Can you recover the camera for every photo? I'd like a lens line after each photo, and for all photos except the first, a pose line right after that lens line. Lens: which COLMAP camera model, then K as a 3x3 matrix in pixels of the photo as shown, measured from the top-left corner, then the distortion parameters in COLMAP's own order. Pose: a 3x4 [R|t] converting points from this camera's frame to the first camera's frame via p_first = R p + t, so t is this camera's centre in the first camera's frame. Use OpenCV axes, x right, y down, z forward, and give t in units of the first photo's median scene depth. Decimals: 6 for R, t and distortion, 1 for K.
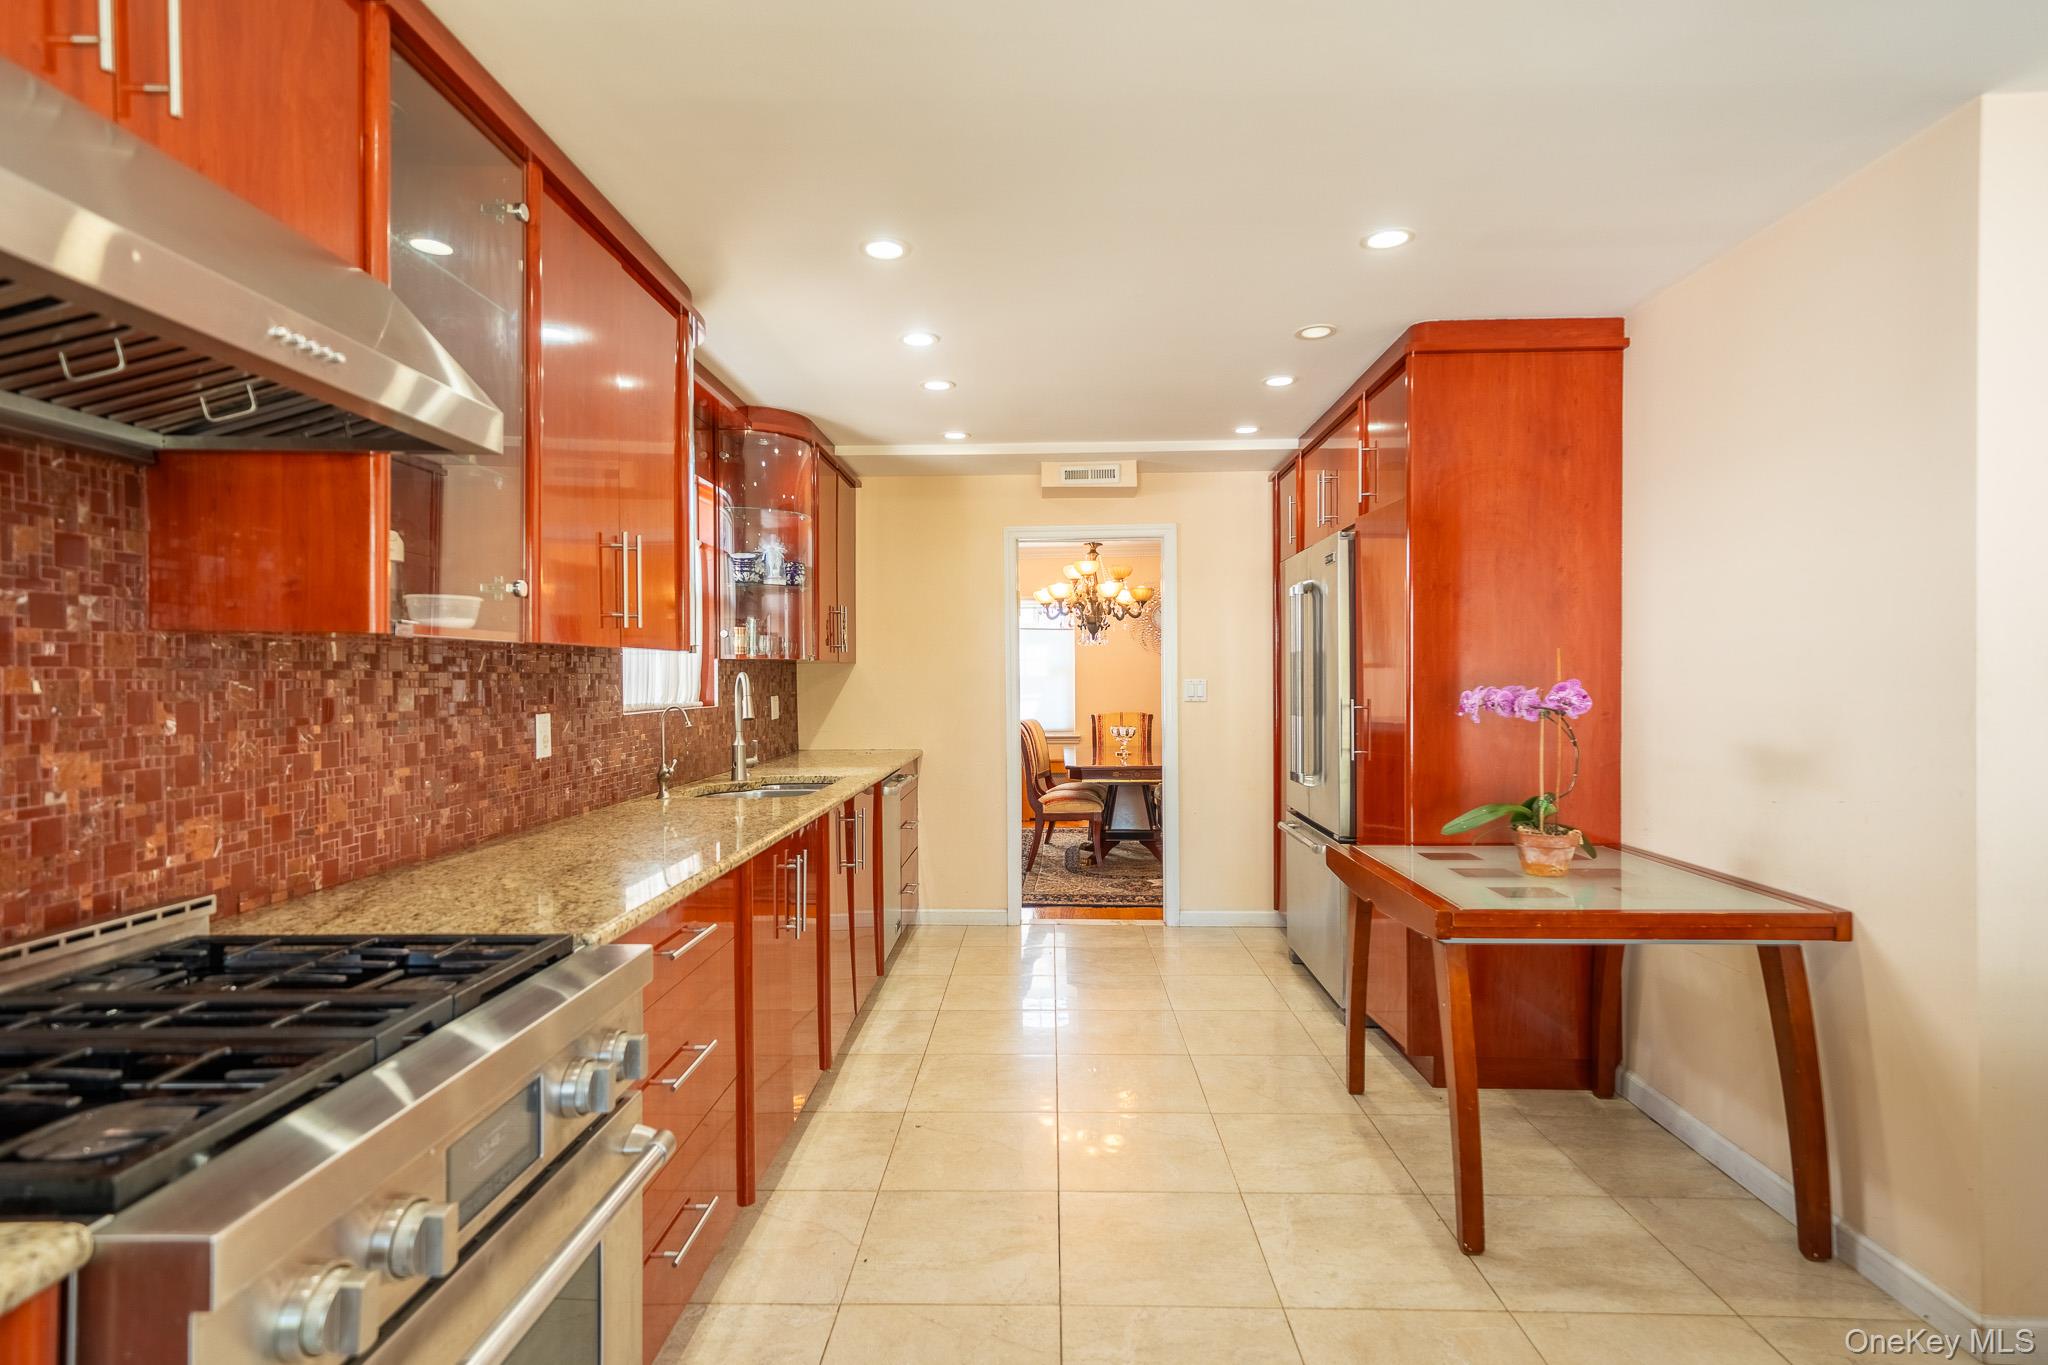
lens RADIAL K [[997.6, 0, 1020.5], [0, 997.6, 689.8], [0, 0, 1]] dist [0.021785, 0.000009]
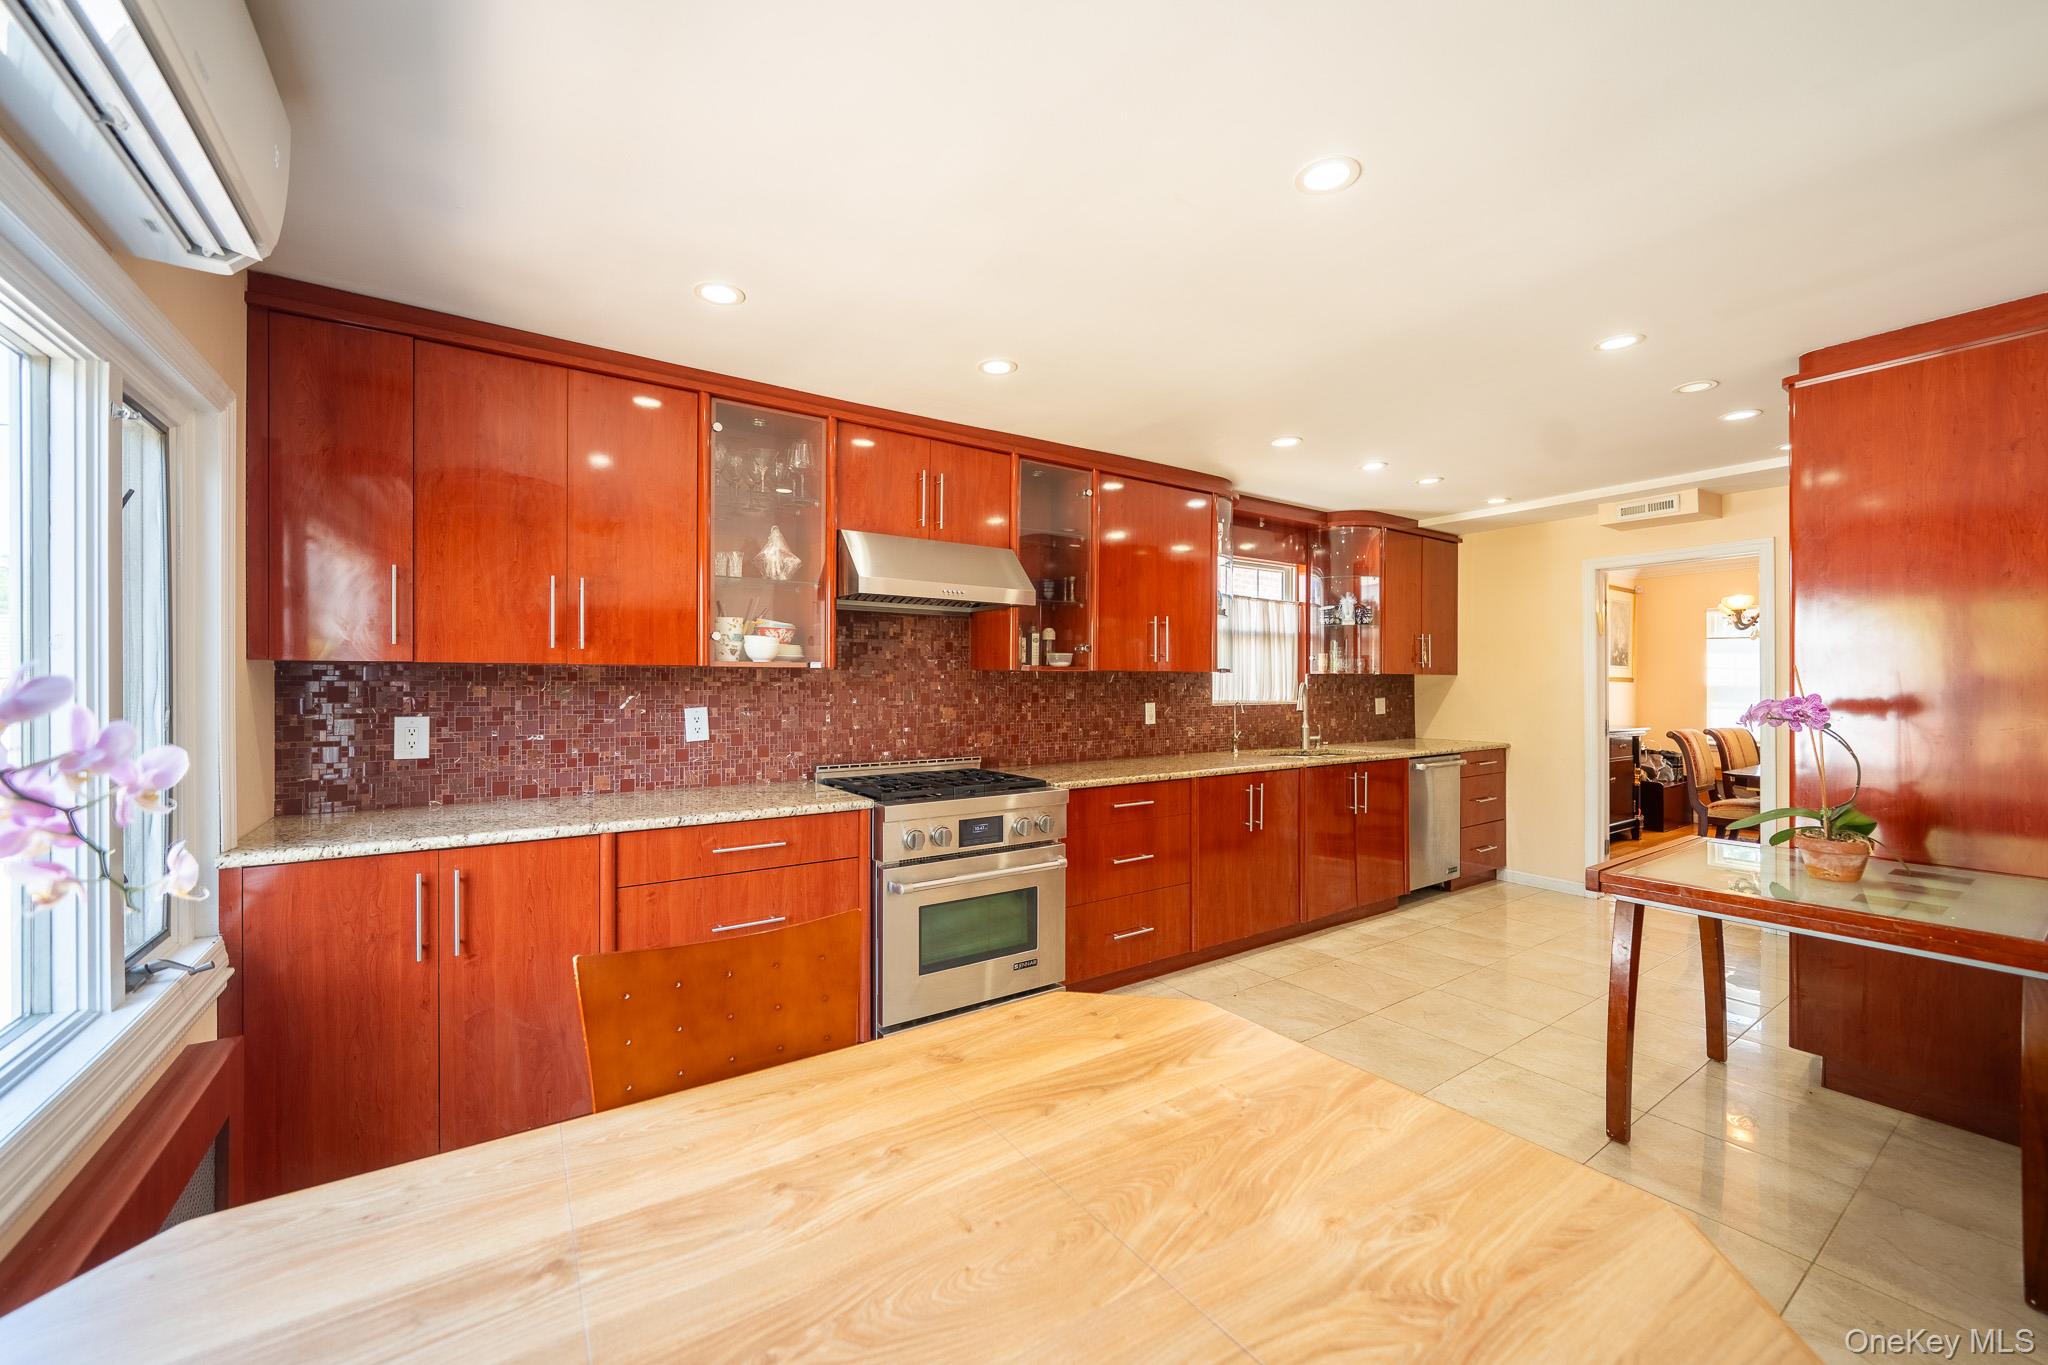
lens RADIAL K [[786.0, 0, 1023.5], [0, 786.0, 682.7], [0, 0, 1]] dist [-0.000872, -0.000116]
pose [[0.591519, 0.004550, -0.806279, 0.700007], [-0.014867, 0.999876, -0.005265, -0.005044], [0.806154, 0.015101, 0.591513, -0.176736]]
